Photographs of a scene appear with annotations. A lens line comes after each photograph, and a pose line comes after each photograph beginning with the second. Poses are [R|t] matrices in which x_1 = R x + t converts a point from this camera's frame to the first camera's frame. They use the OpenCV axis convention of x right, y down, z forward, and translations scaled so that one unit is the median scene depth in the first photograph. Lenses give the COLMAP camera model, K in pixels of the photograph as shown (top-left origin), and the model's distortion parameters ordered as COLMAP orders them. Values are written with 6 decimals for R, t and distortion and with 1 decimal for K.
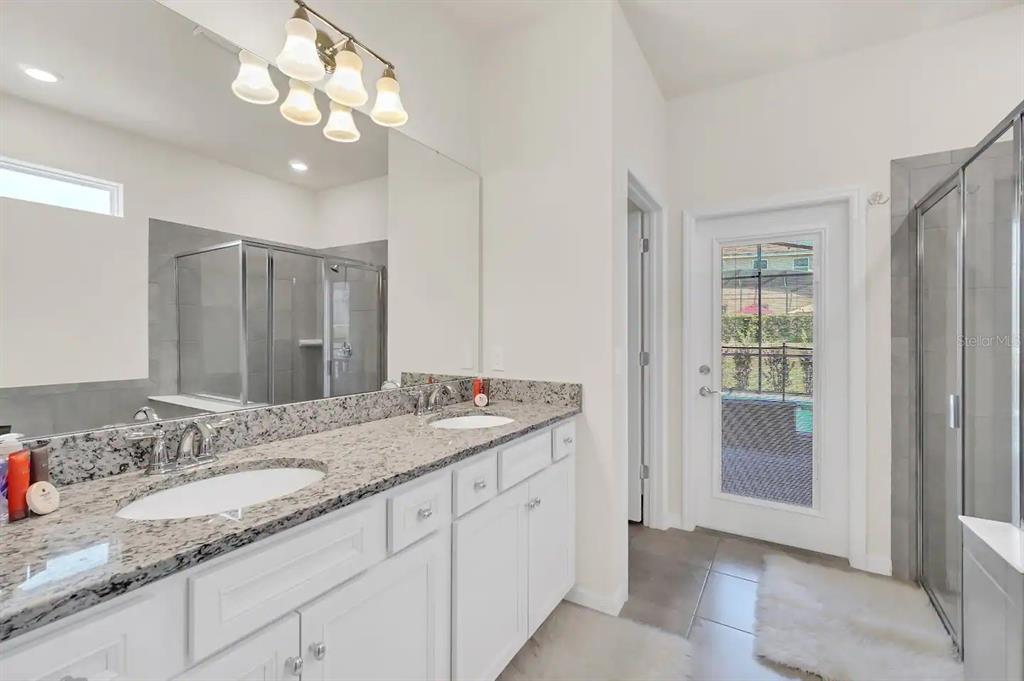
lens RADIAL K [[425.5, 0, 515.0], [0, 425.5, 332.7], [0, 0, 1]] dist [-0.004053, -0.000587]
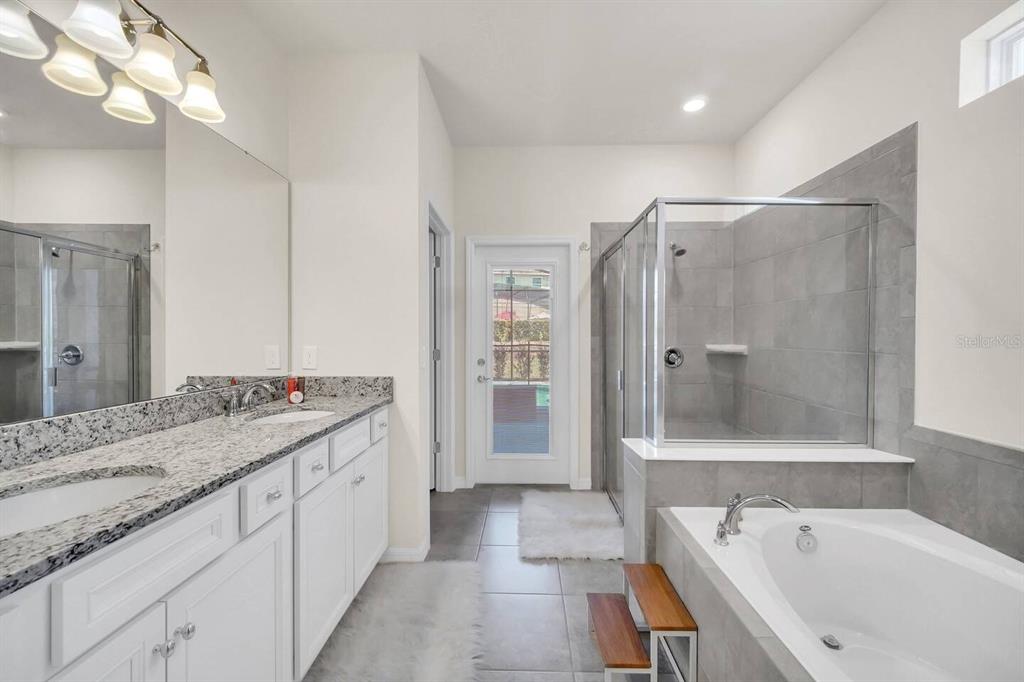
lens RADIAL K [[425.5, 0, 515.0], [0, 425.5, 333.2], [0, 0, 1]] dist [-0.004053, -0.000587]
pose [[0.849425, 0.001979, 0.527706, -0.182639], [-0.001154, 0.999998, -0.001894, 0.000996], [-0.527709, 0.001000, 0.849425, -0.189686]]
